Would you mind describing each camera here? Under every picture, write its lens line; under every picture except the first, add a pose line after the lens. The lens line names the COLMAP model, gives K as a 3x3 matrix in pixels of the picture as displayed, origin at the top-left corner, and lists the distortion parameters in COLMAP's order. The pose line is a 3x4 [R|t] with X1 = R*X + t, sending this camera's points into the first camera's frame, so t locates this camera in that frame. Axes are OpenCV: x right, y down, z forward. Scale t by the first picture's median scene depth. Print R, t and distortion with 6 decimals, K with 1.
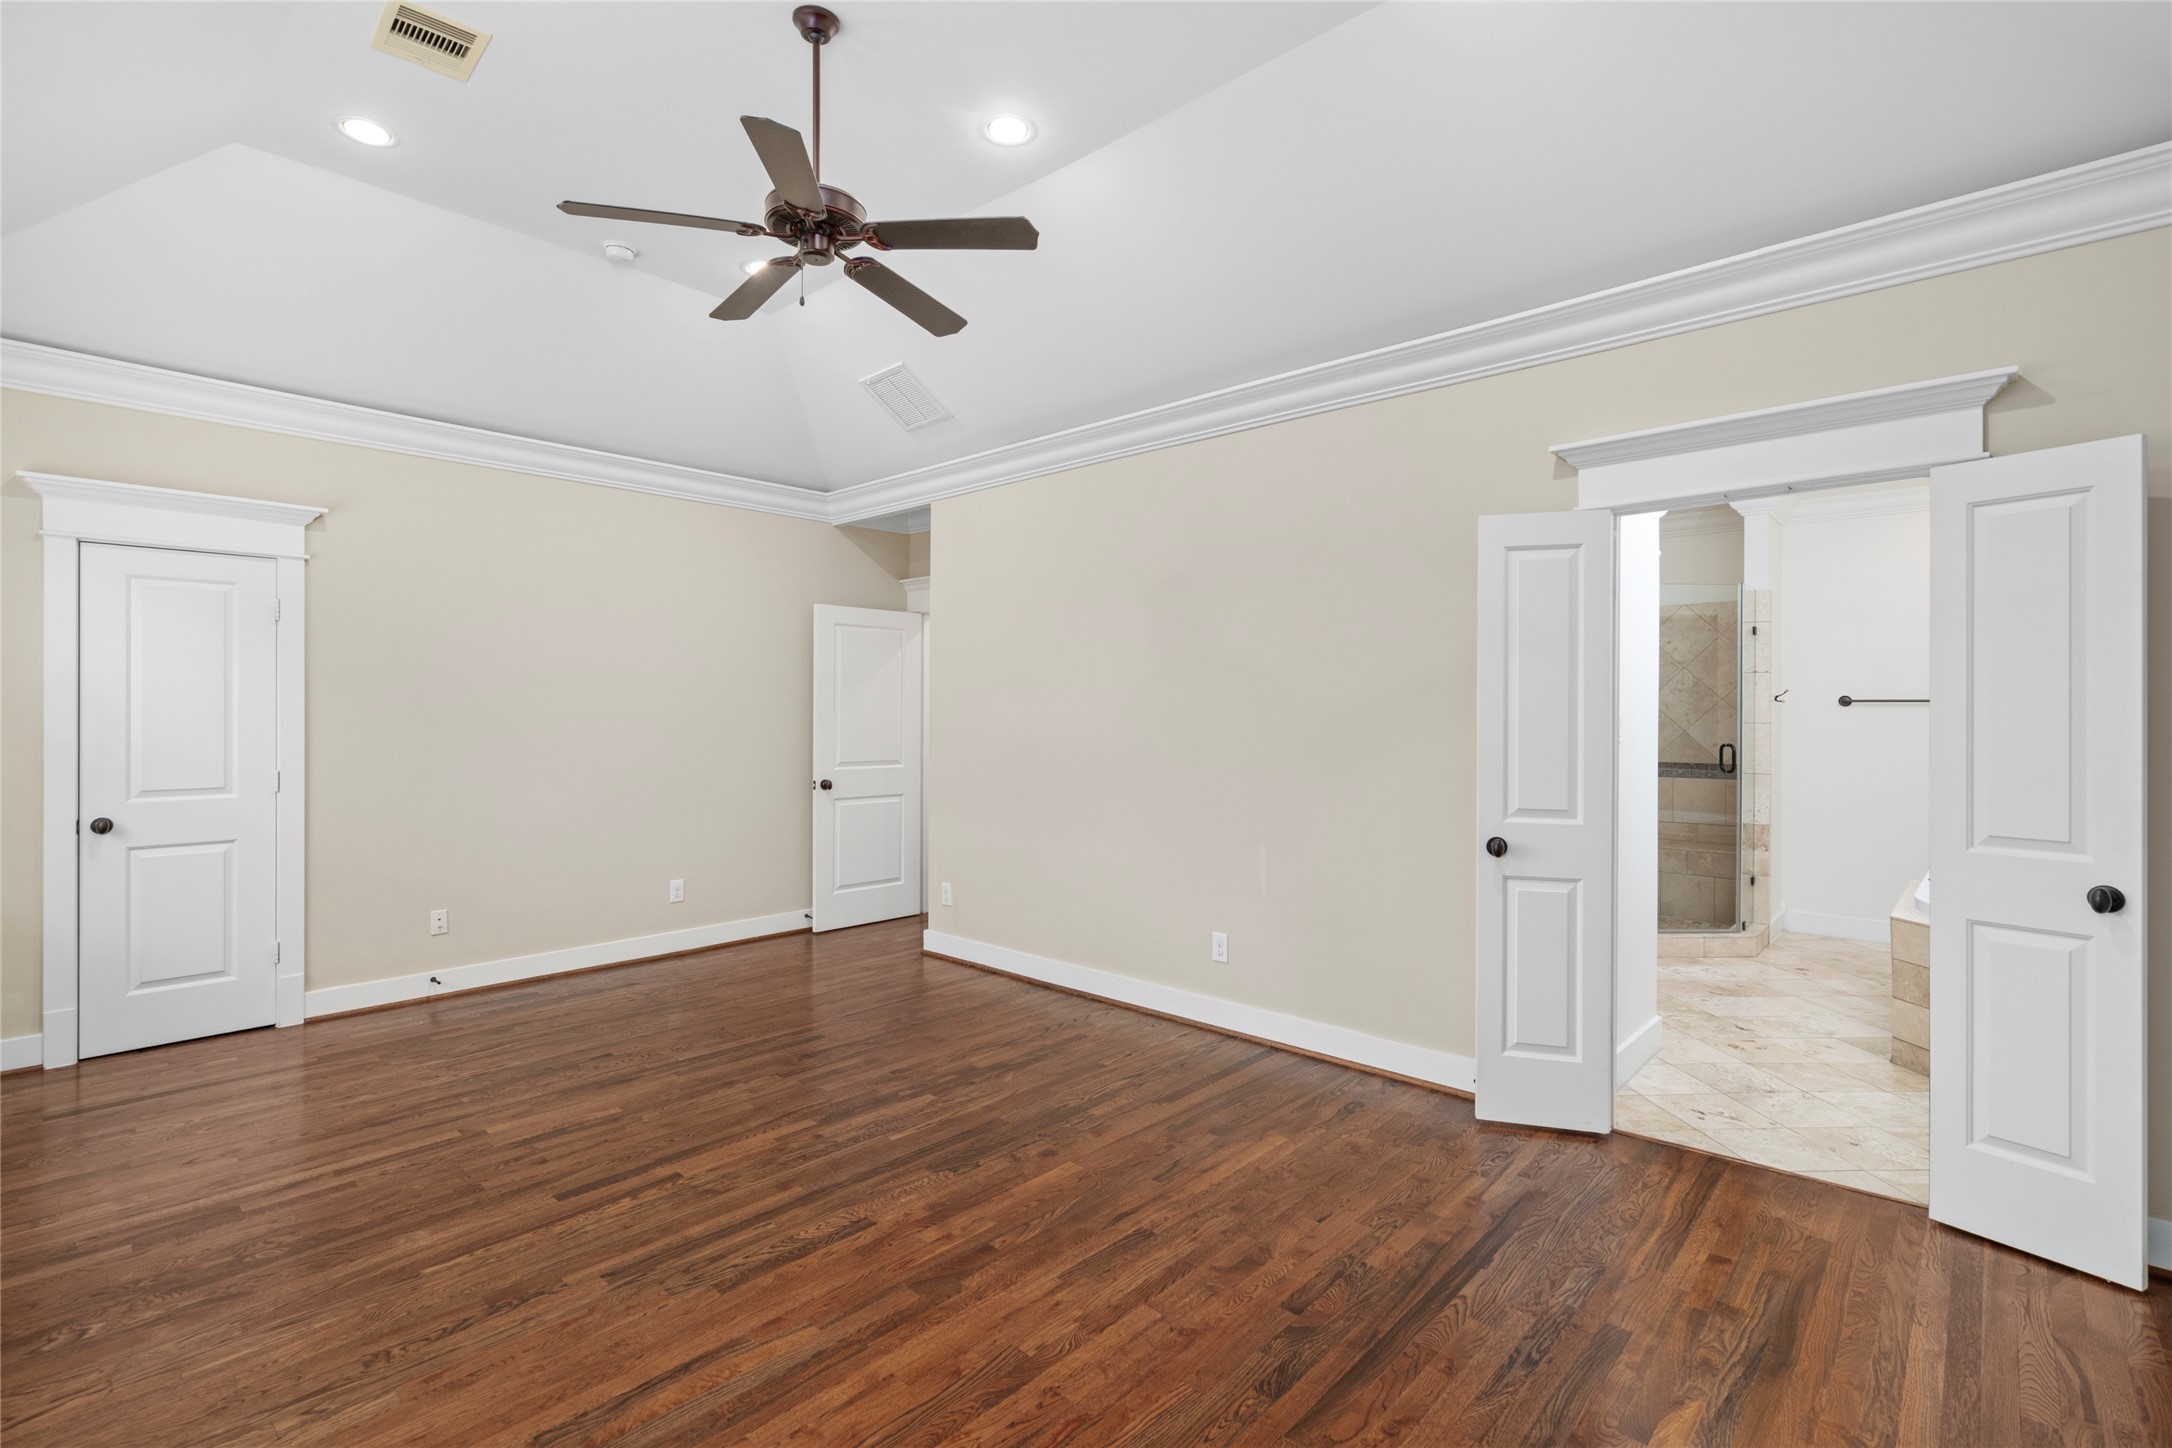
lens RADIAL K [[989.2, 0, 1077.7], [0, 989.2, 722.0], [0, 0, 1]] dist [-0.003588, 0.000497]
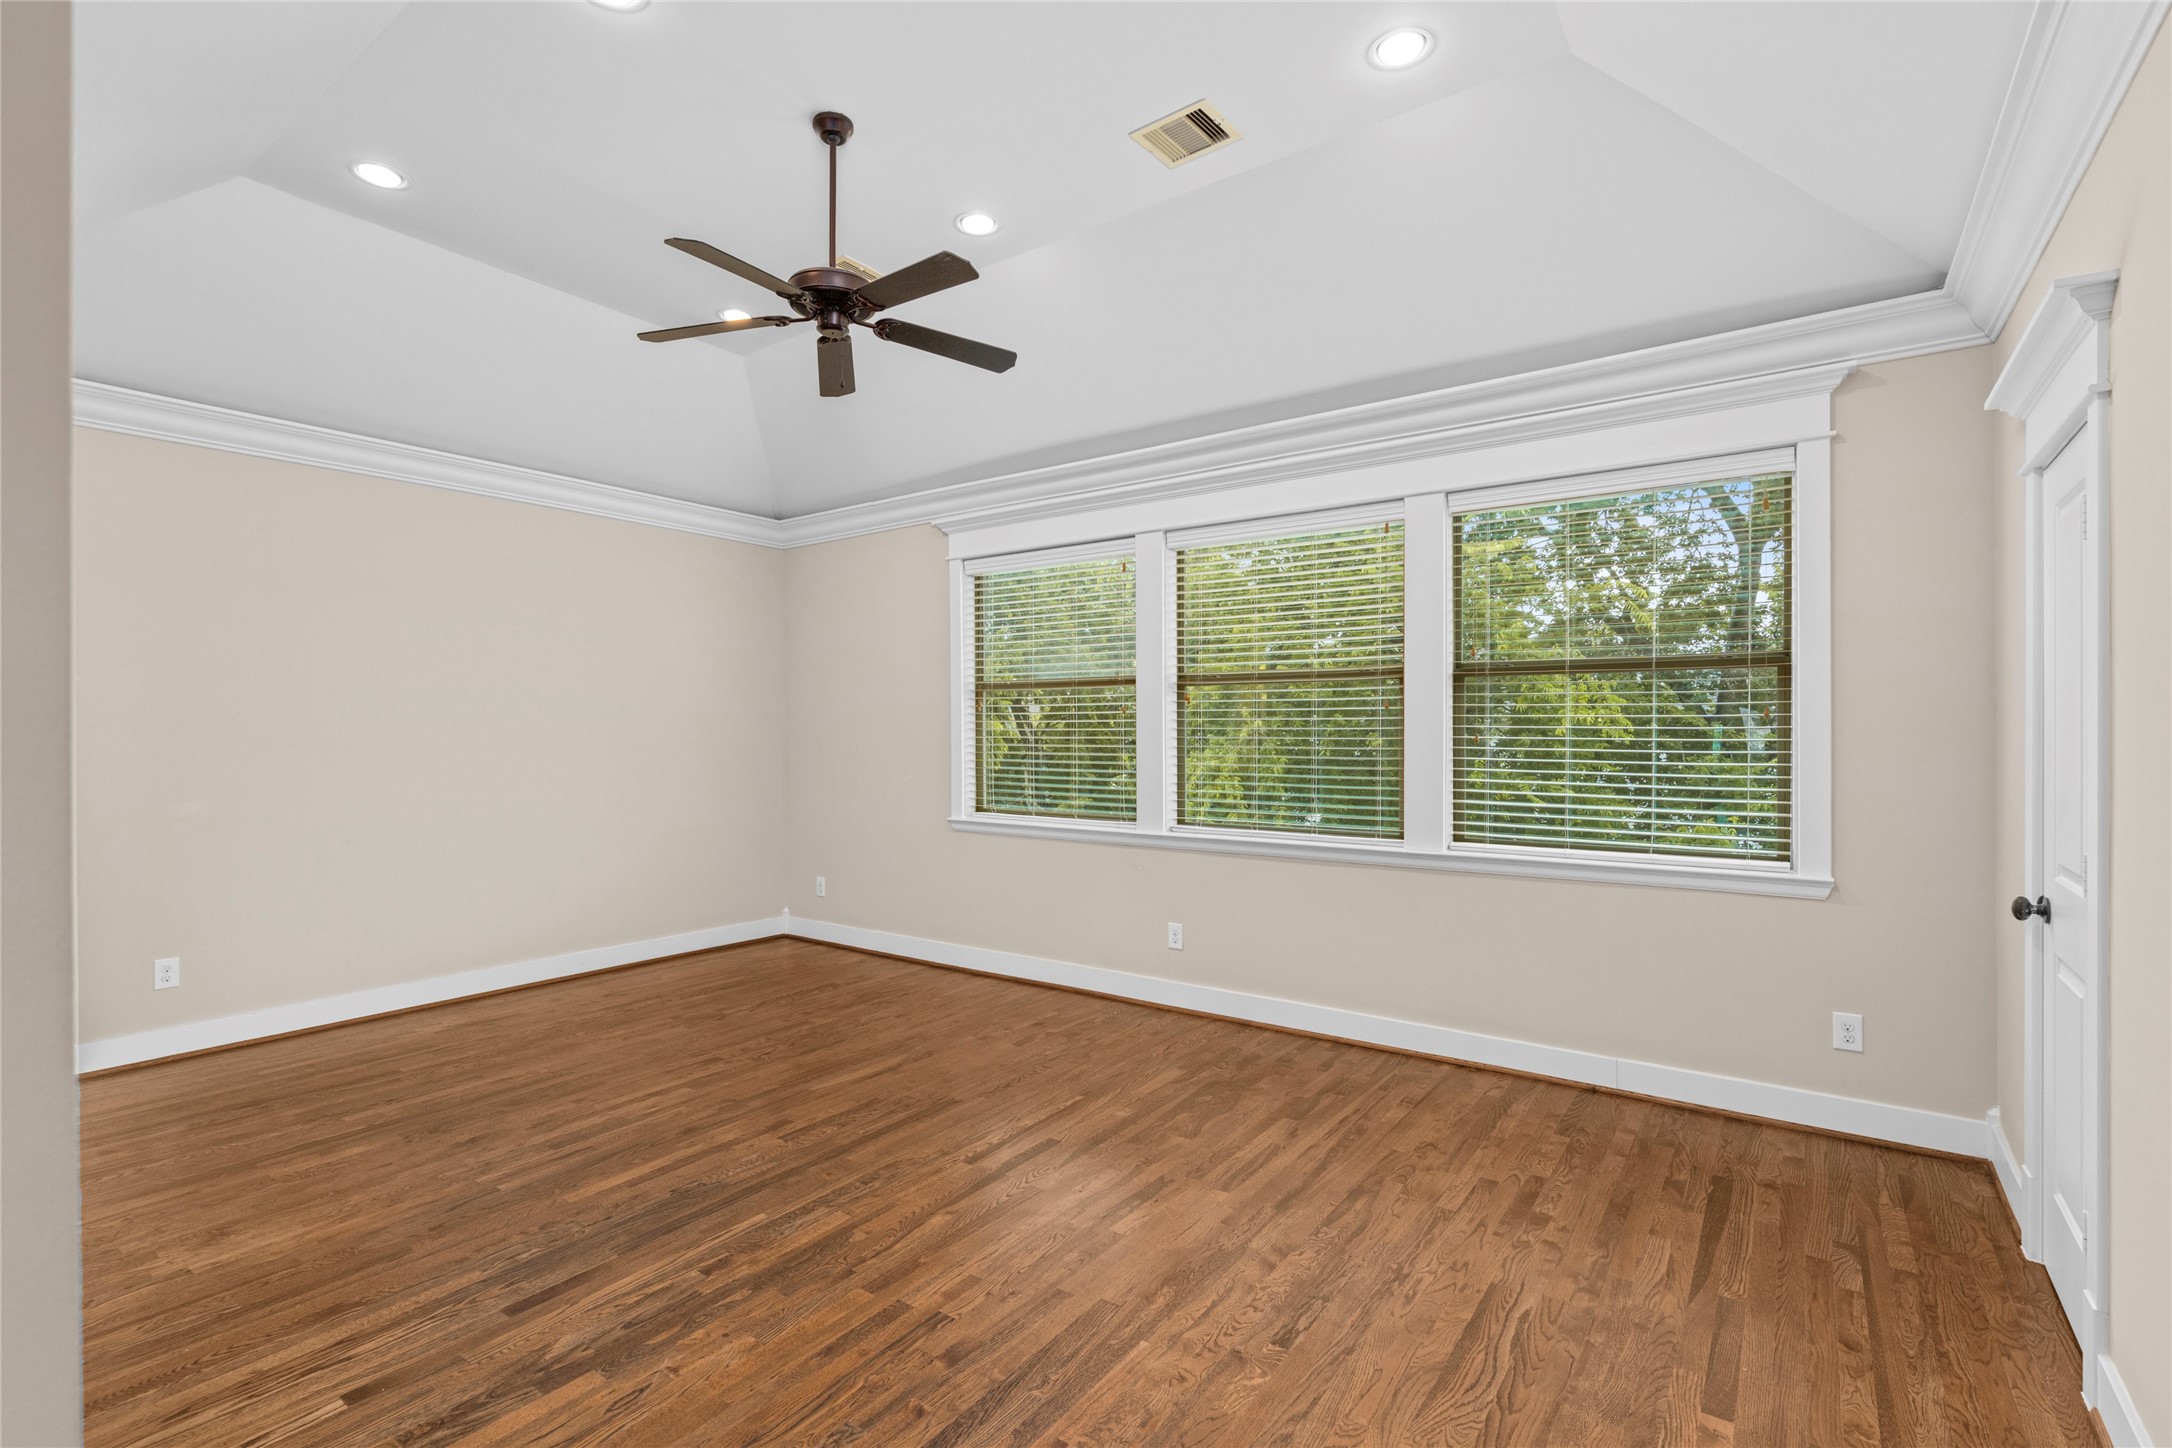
lens RADIAL K [[989.2, 0, 1077.7], [0, 989.2, 722.0], [0, 0, 1]] dist [-0.003588, 0.000497]
pose [[-0.993704, -0.000245, -0.112039, -0.305758], [-0.000153, 1.000000, -0.000829, -0.013218], [0.112039, -0.000806, -0.993703, 1.584044]]
